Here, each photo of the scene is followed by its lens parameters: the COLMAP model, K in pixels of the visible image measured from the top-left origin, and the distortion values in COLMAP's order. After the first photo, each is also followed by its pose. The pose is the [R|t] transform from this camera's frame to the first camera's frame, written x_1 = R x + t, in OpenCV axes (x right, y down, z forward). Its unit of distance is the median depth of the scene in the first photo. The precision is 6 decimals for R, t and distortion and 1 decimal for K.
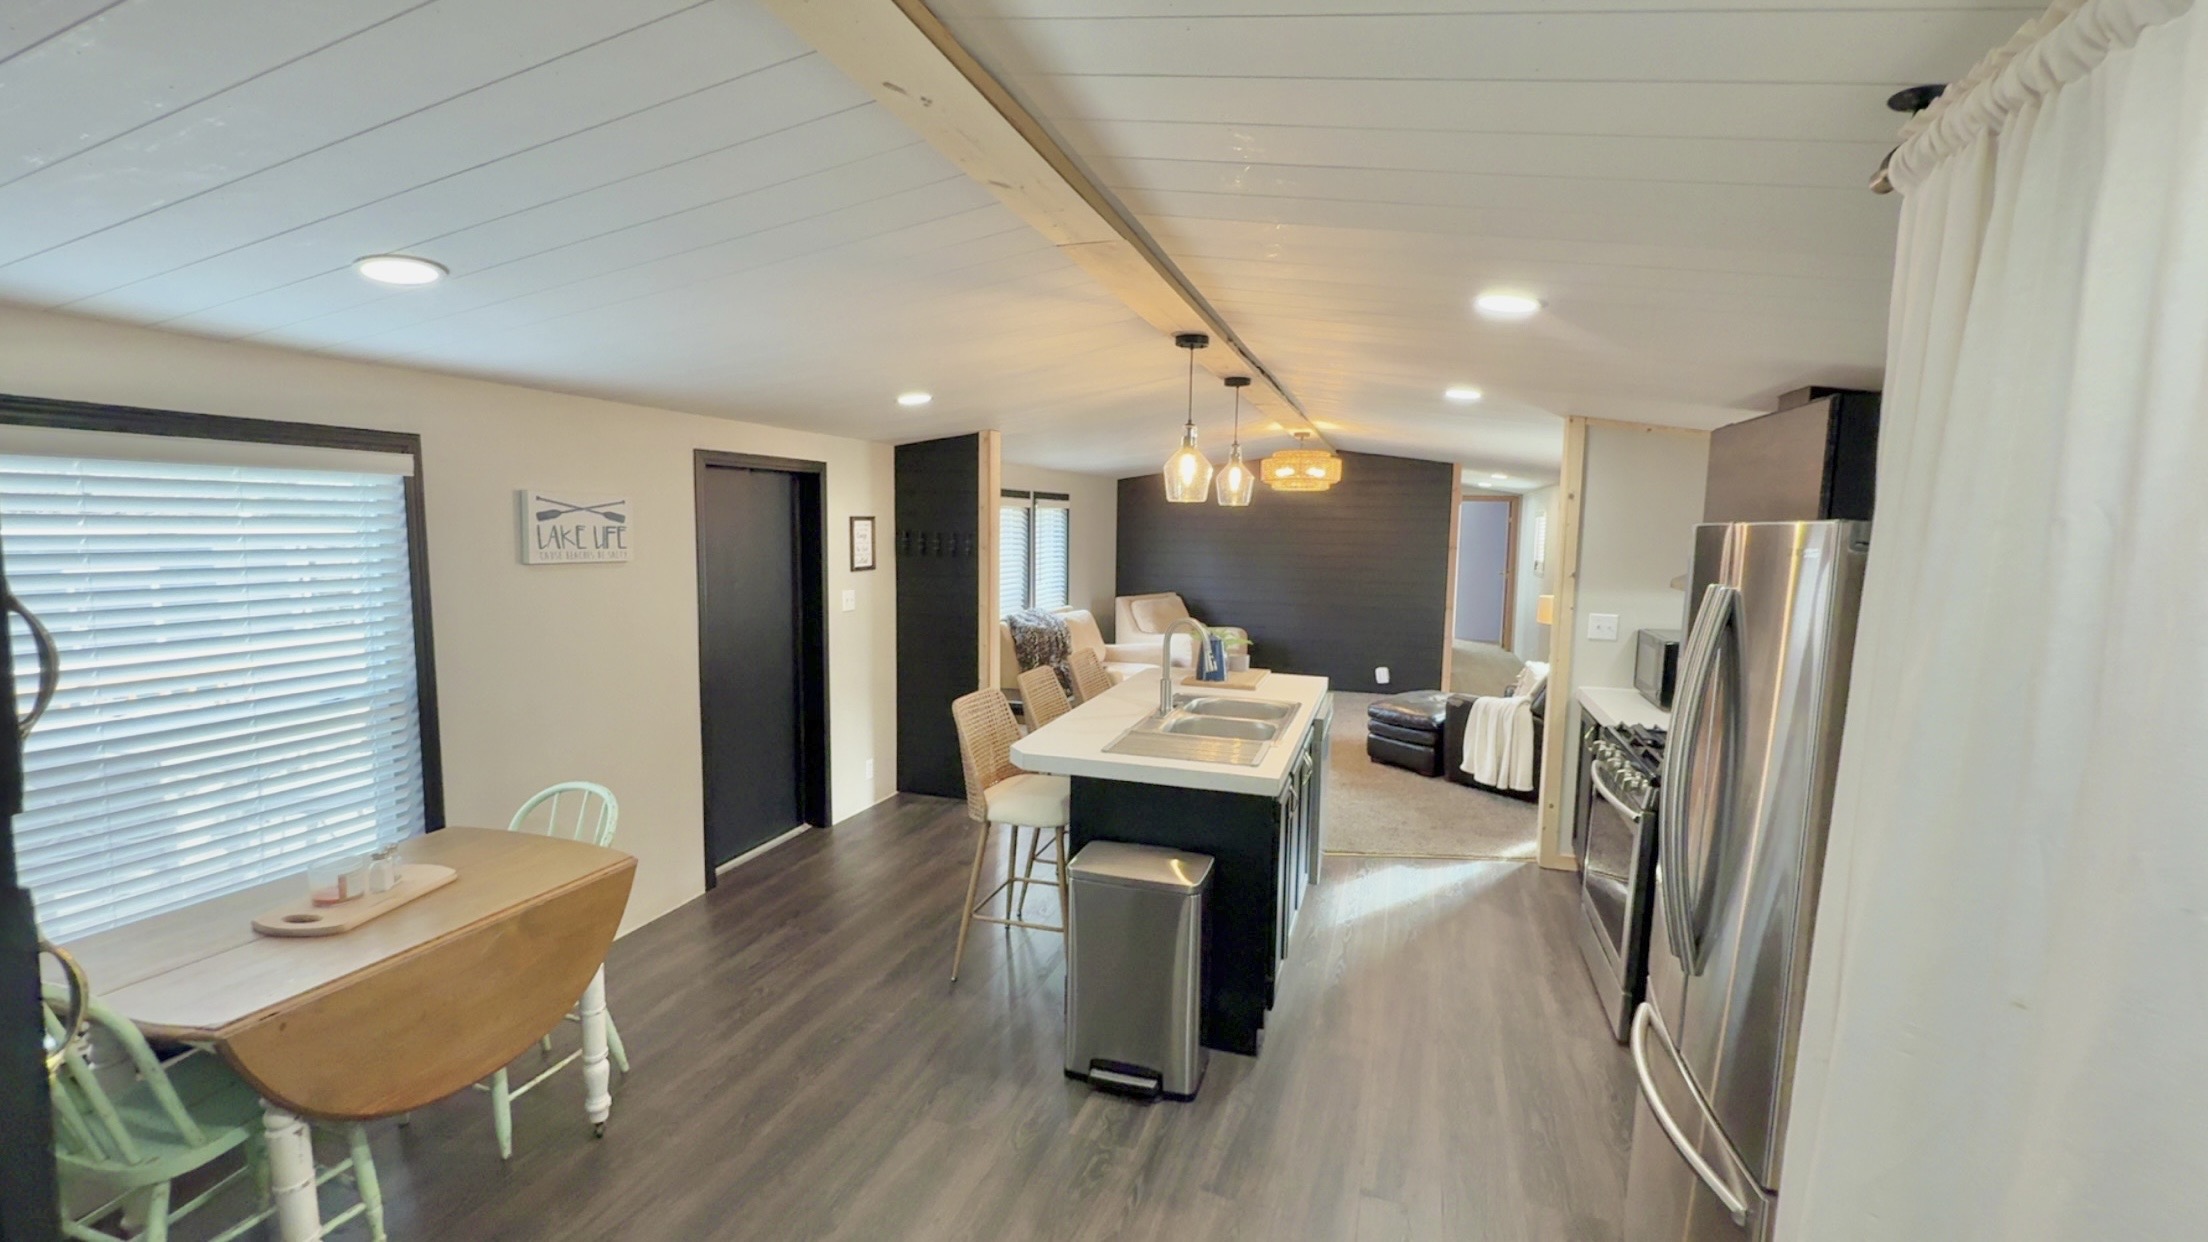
lens RADIAL K [[915.1, 0, 1104.8], [0, 915.1, 618.0], [0, 0, 1]] dist [-0.000450, 0.000189]
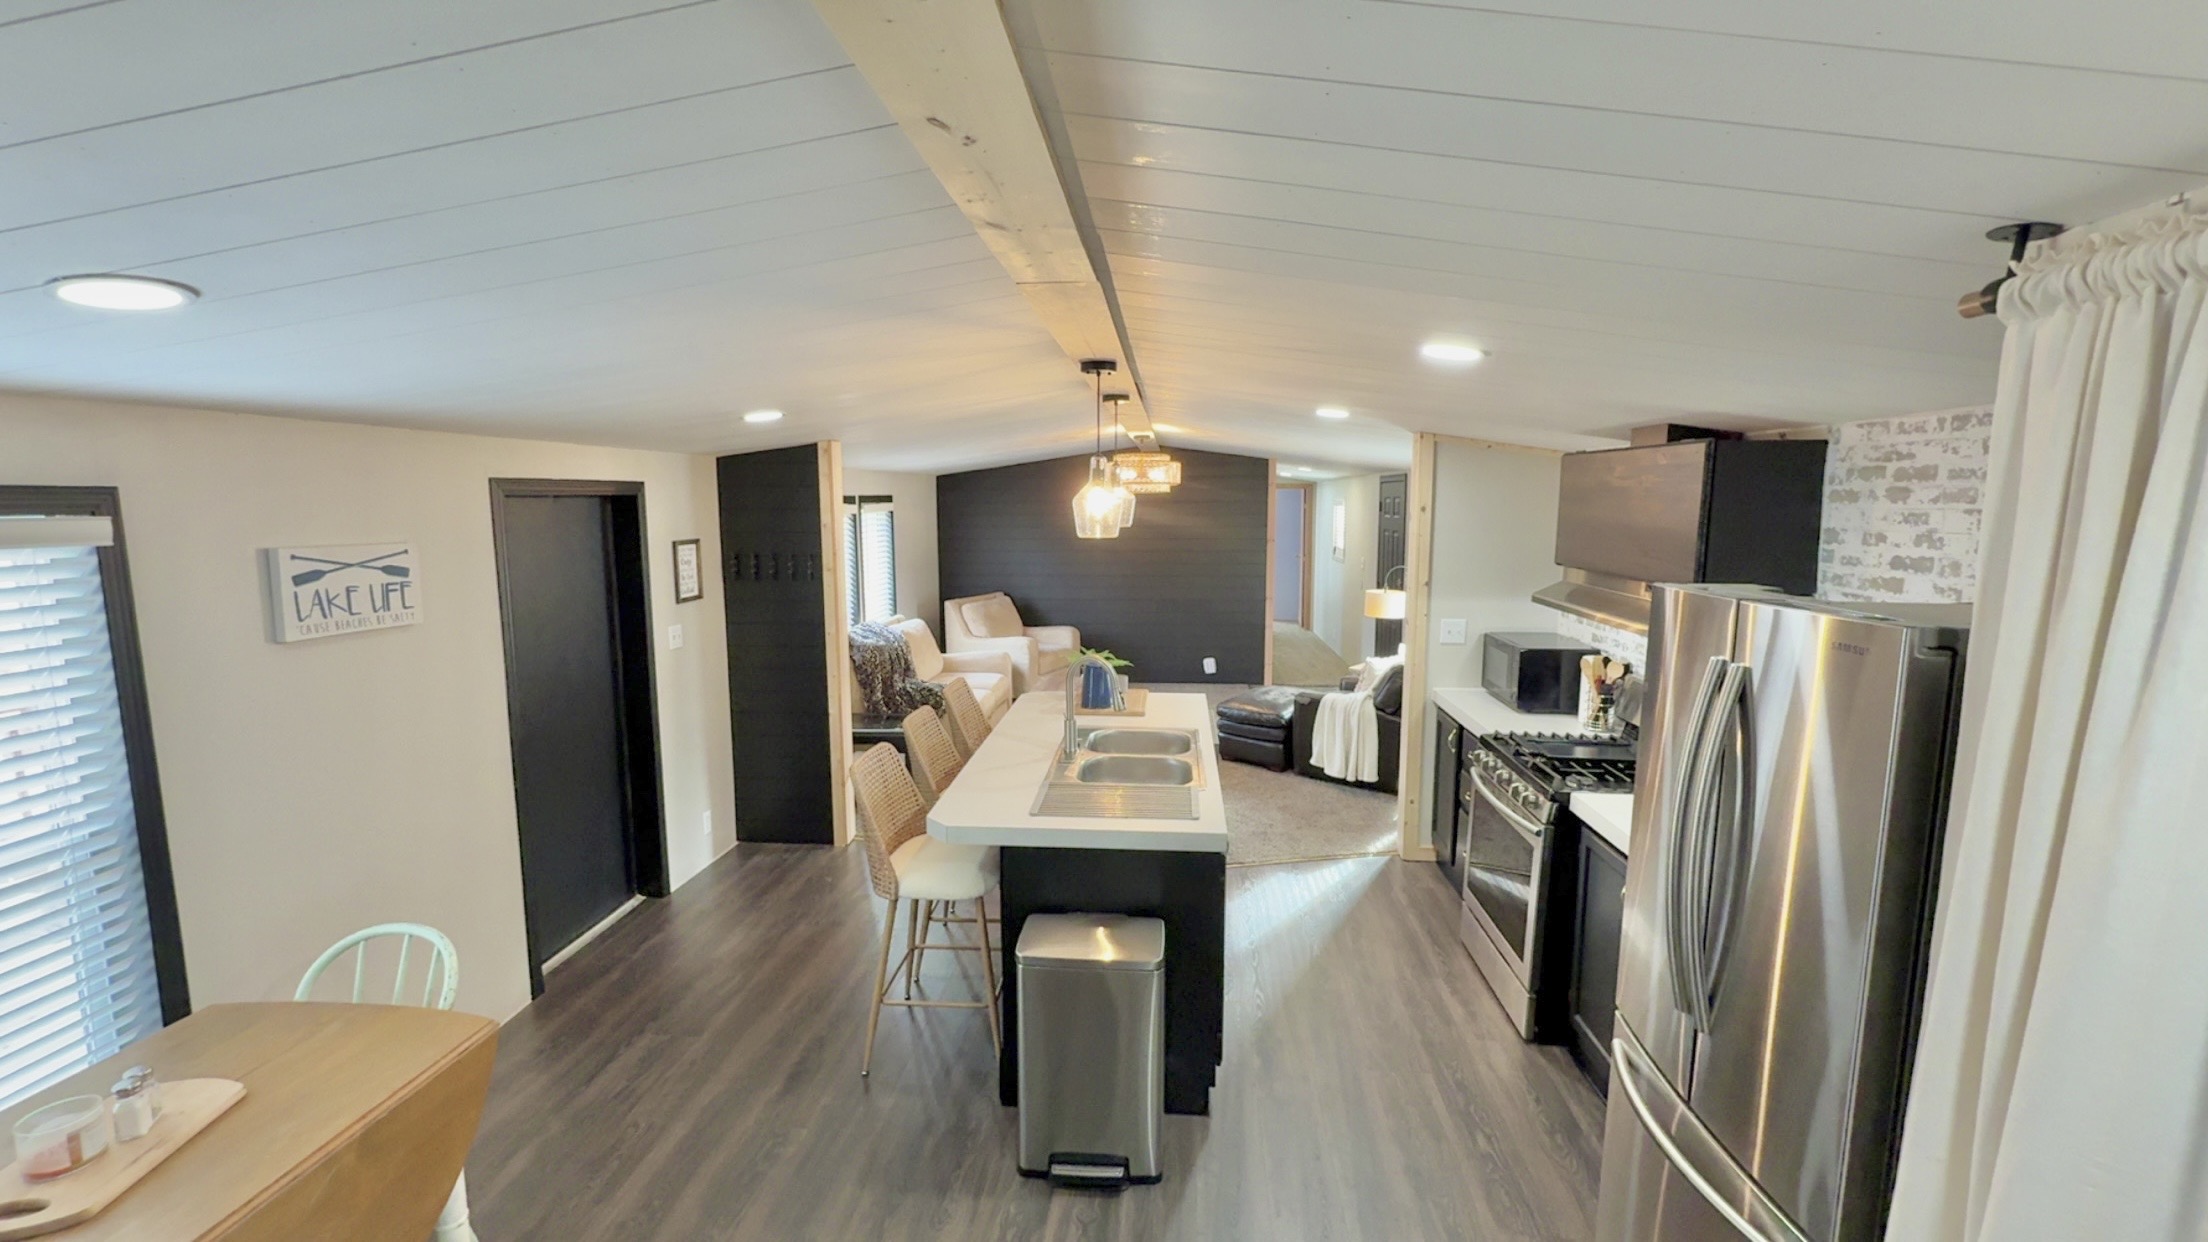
lens RADIAL K [[915.1, 0, 1102.1], [0, 915.1, 617.7], [0, 0, 1]] dist [-0.000450, 0.000189]
pose [[0.972693, -0.046430, 0.227405, -0.124204], [0.040845, 0.998738, 0.029209, -0.071800], [-0.228474, -0.019123, 0.973362, 0.079389]]
